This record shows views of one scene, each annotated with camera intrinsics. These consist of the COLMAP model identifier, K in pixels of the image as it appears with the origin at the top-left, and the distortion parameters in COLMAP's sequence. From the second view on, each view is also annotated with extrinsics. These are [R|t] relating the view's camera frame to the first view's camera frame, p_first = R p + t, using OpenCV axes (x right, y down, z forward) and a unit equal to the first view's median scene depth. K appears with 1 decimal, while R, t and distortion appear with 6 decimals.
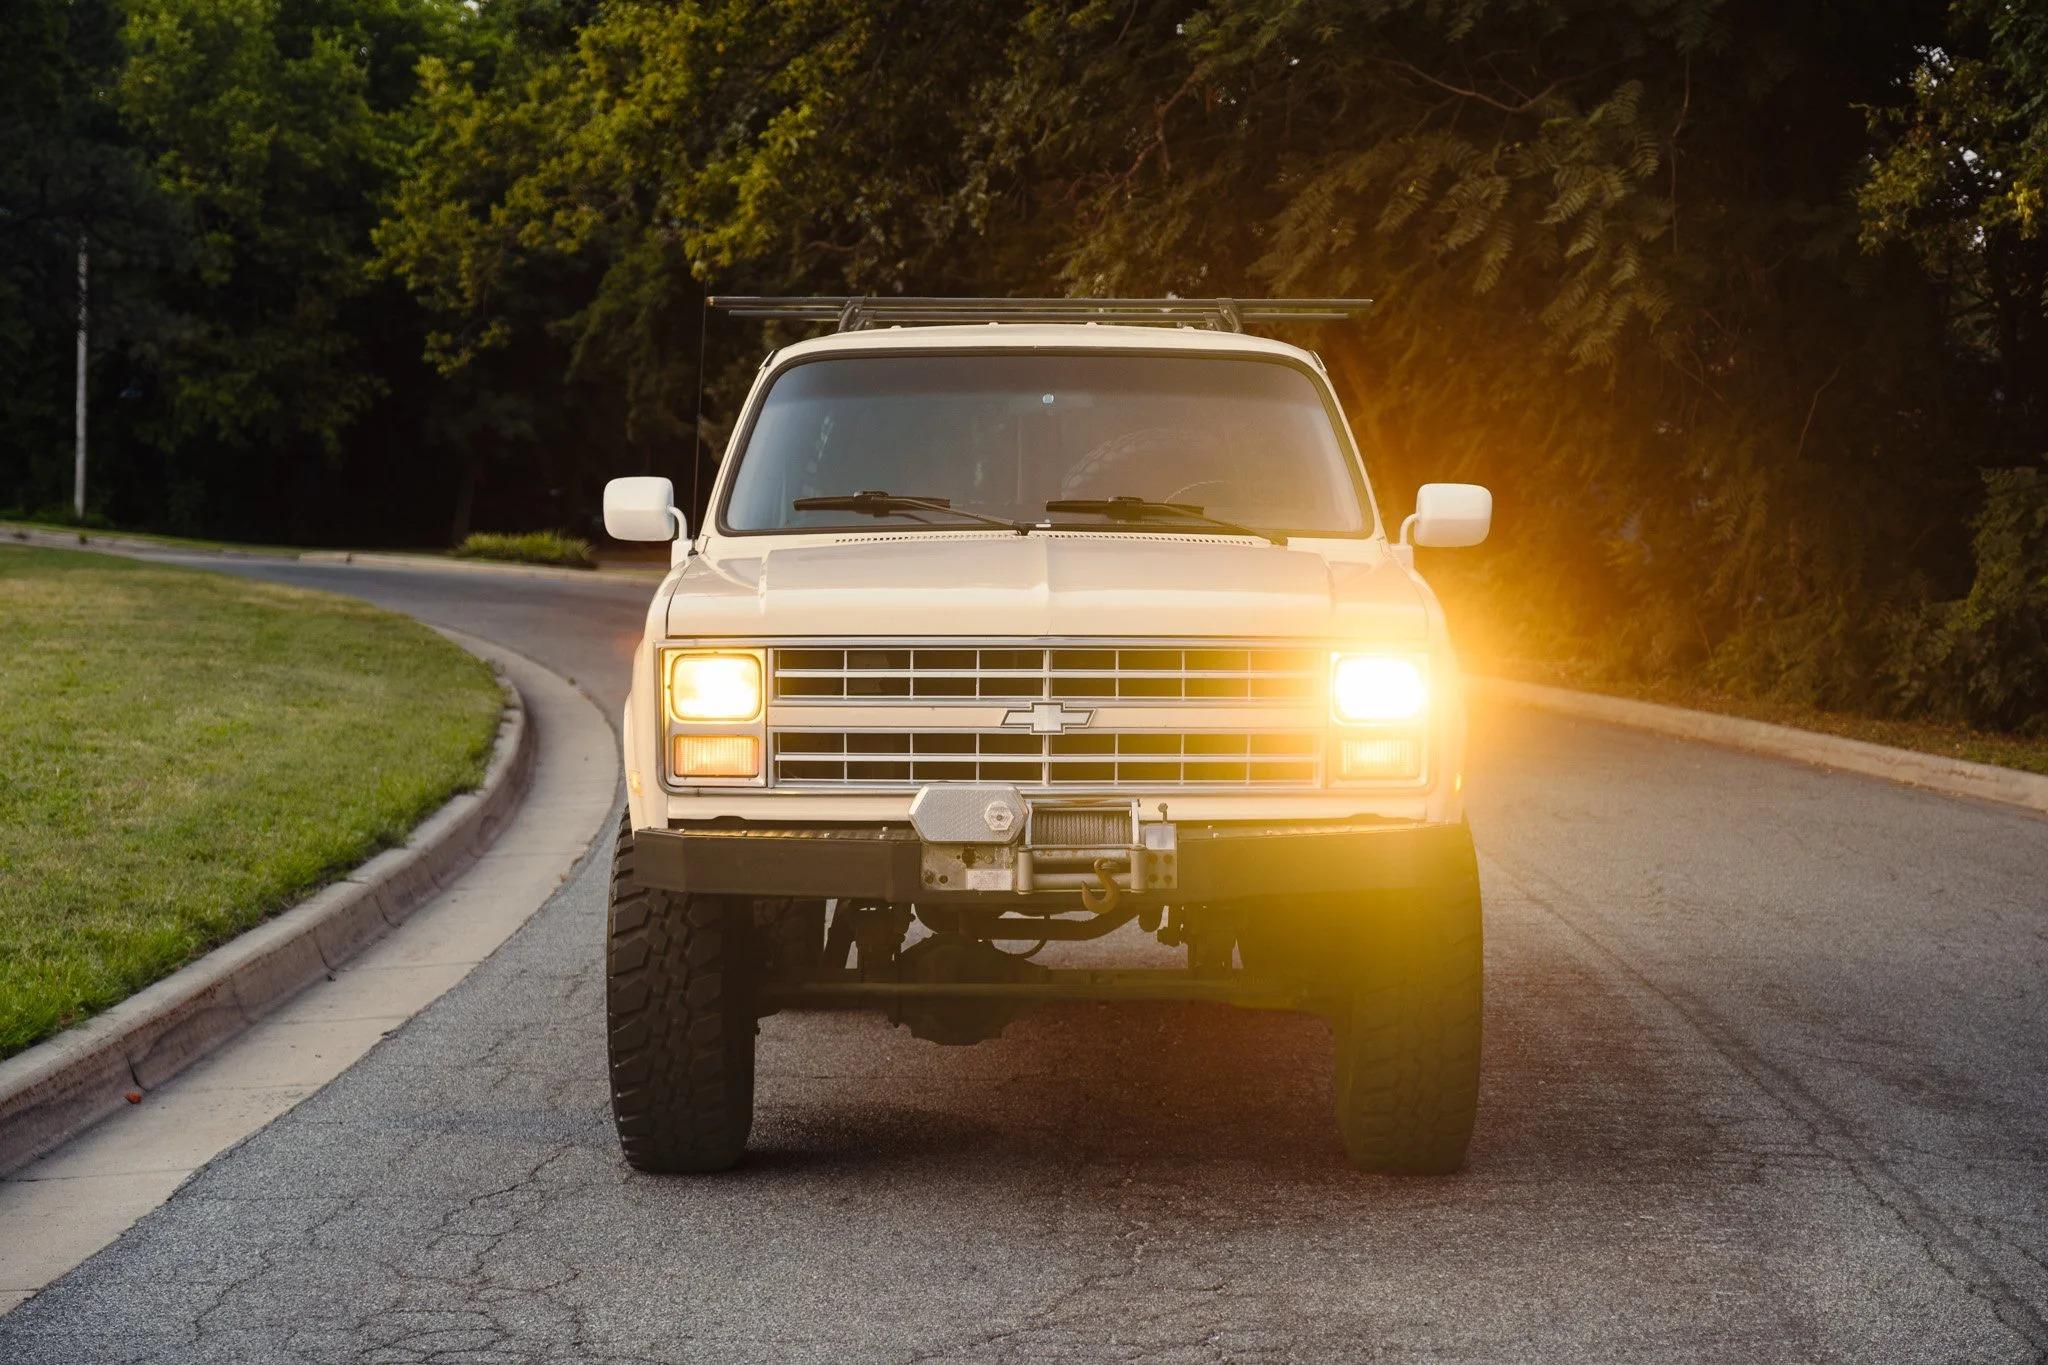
lens RADIAL K [[4147.9, 0, 1024.0], [0, 4147.9, 682.5], [0, 0, 1]] dist [0.042149, 0.375419]
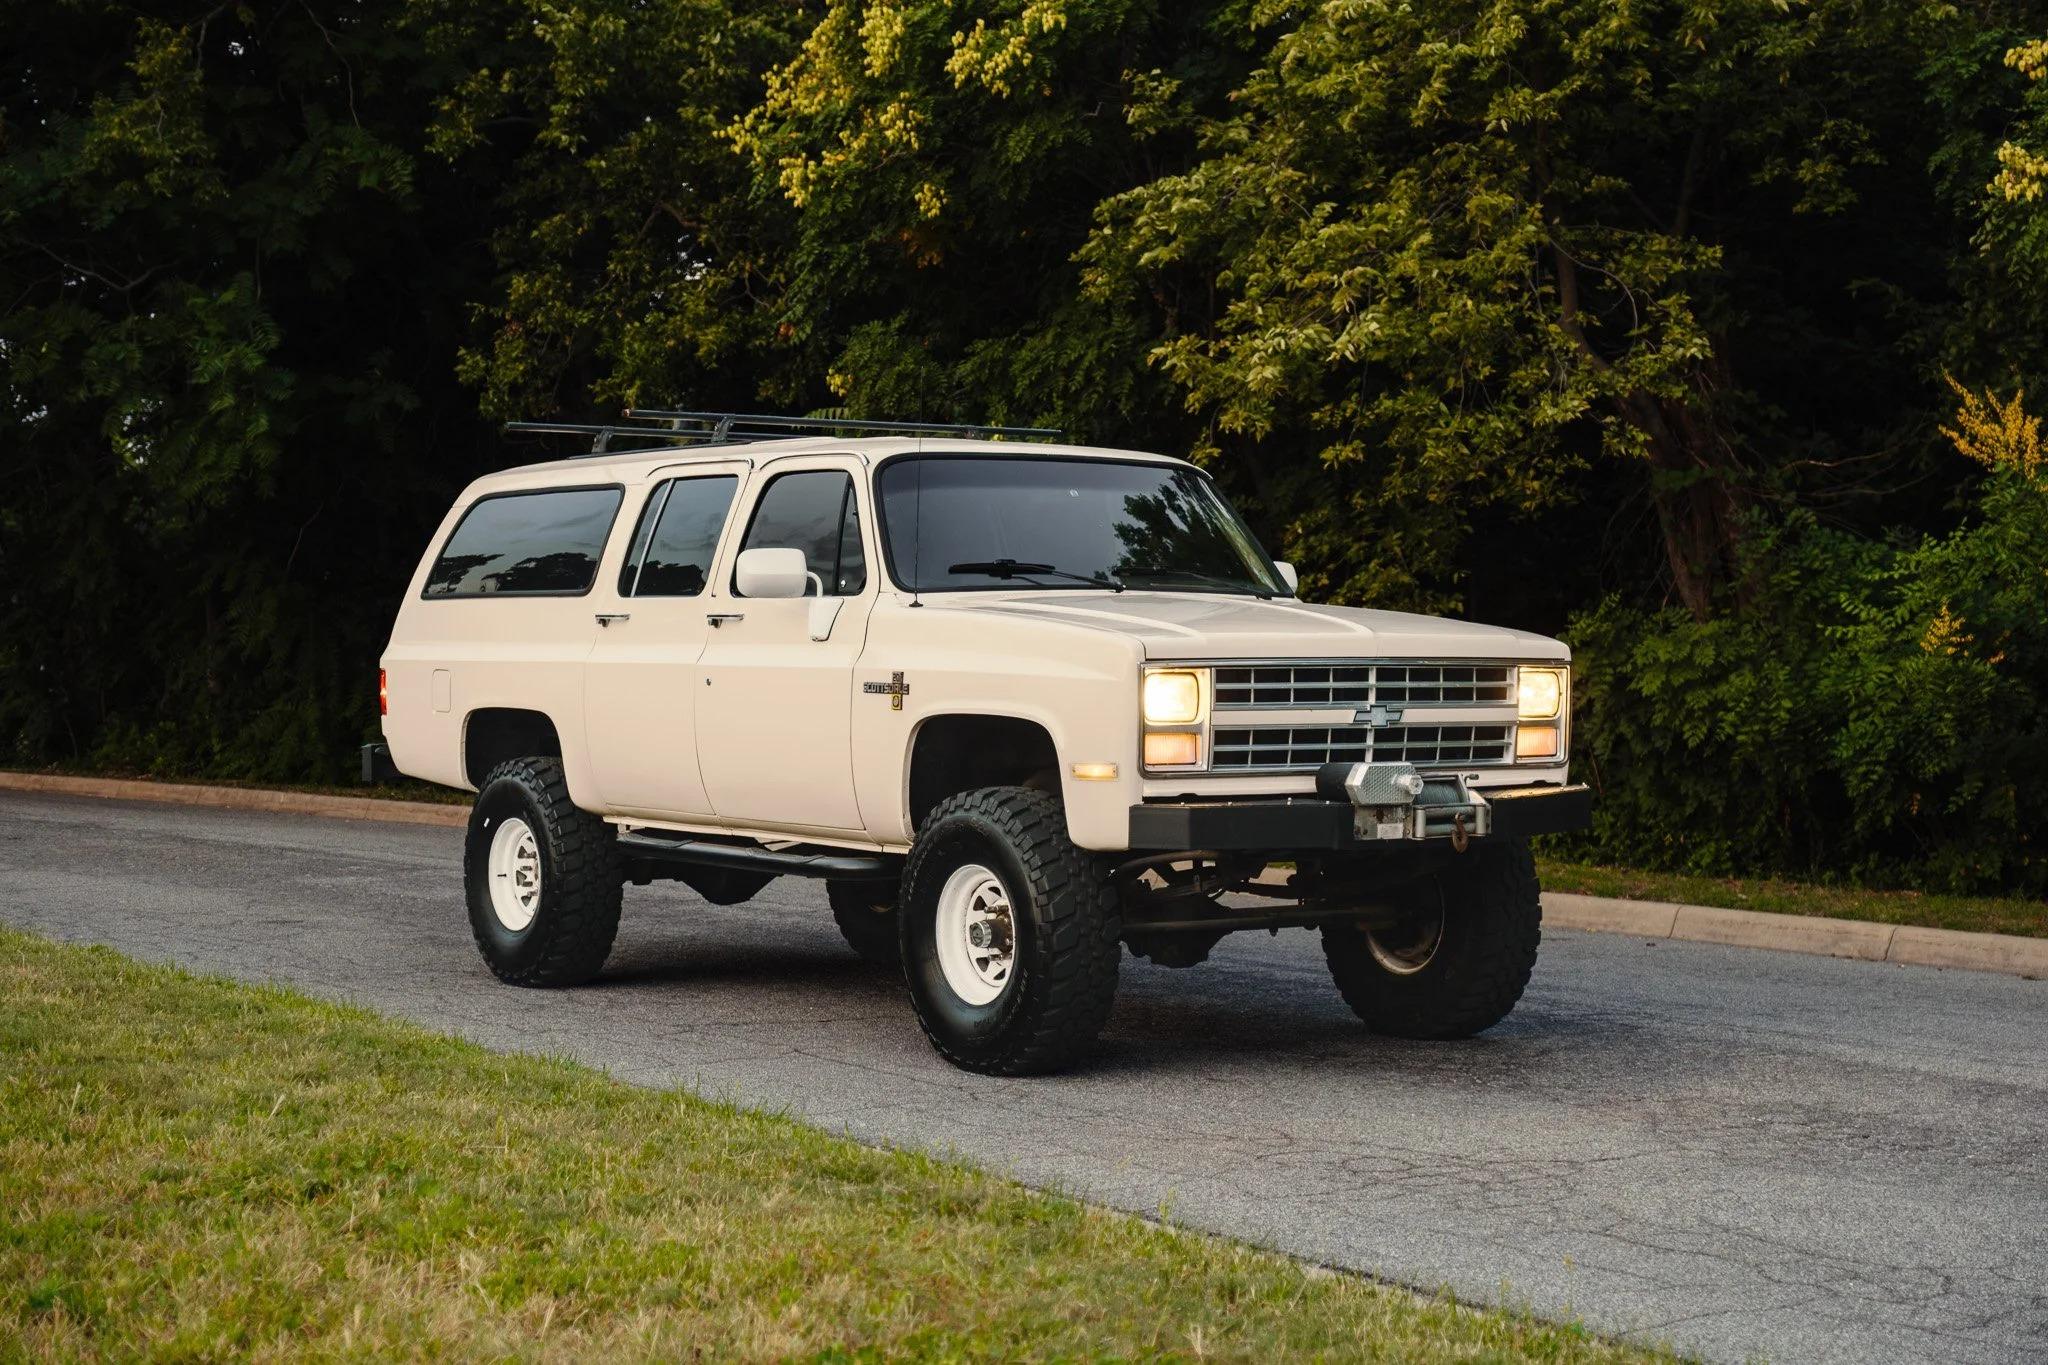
lens RADIAL K [[3379.3, 0, 1024.0], [0, 3379.3, 682.5], [0, 0, 1]] dist [0.001782, 0.069698]
pose [[0.823635, -0.007500, 0.567071, -0.731827], [0.024870, 0.999428, -0.022903, 0.020192], [-0.566575, 0.032967, 0.823350, 0.132381]]
